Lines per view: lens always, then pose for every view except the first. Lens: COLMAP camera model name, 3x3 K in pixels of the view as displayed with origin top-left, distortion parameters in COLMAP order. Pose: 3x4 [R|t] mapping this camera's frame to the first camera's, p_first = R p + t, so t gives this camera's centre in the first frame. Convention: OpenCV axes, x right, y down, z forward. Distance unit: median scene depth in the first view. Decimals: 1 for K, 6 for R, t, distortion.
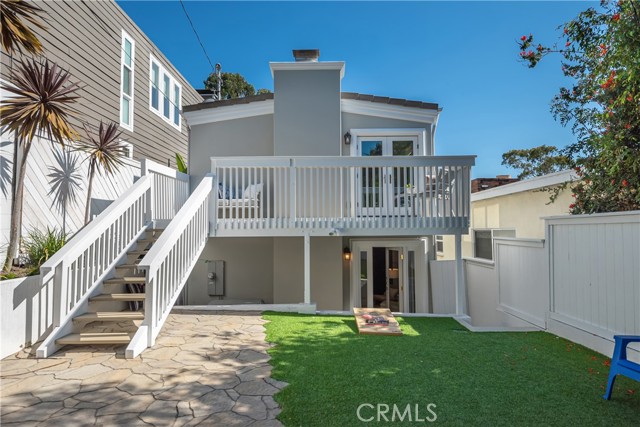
lens RADIAL K [[358.4, 0, 321.5], [0, 358.4, 212.3], [0, 0, 1]] dist [-0.005426, -0.007098]
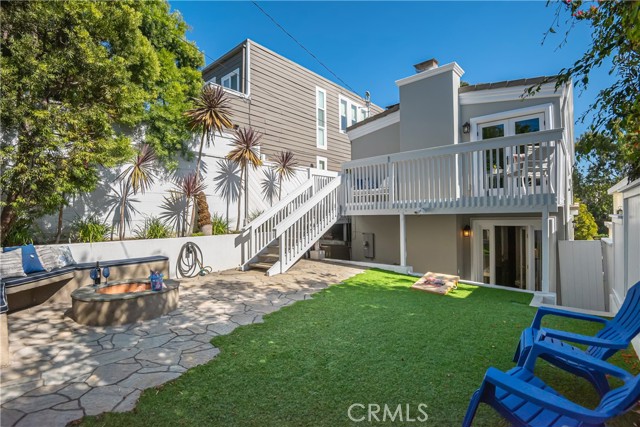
lens RADIAL K [[297.8, 0, 319.6], [0, 297.8, 214.4], [0, 0, 1]] dist [-0.029252, -0.004032]
pose [[0.747981, -0.007634, -0.663676, 0.365245], [0.040003, 0.998635, 0.033598, 0.014446], [0.662513, -0.051679, 0.747266, -0.003007]]
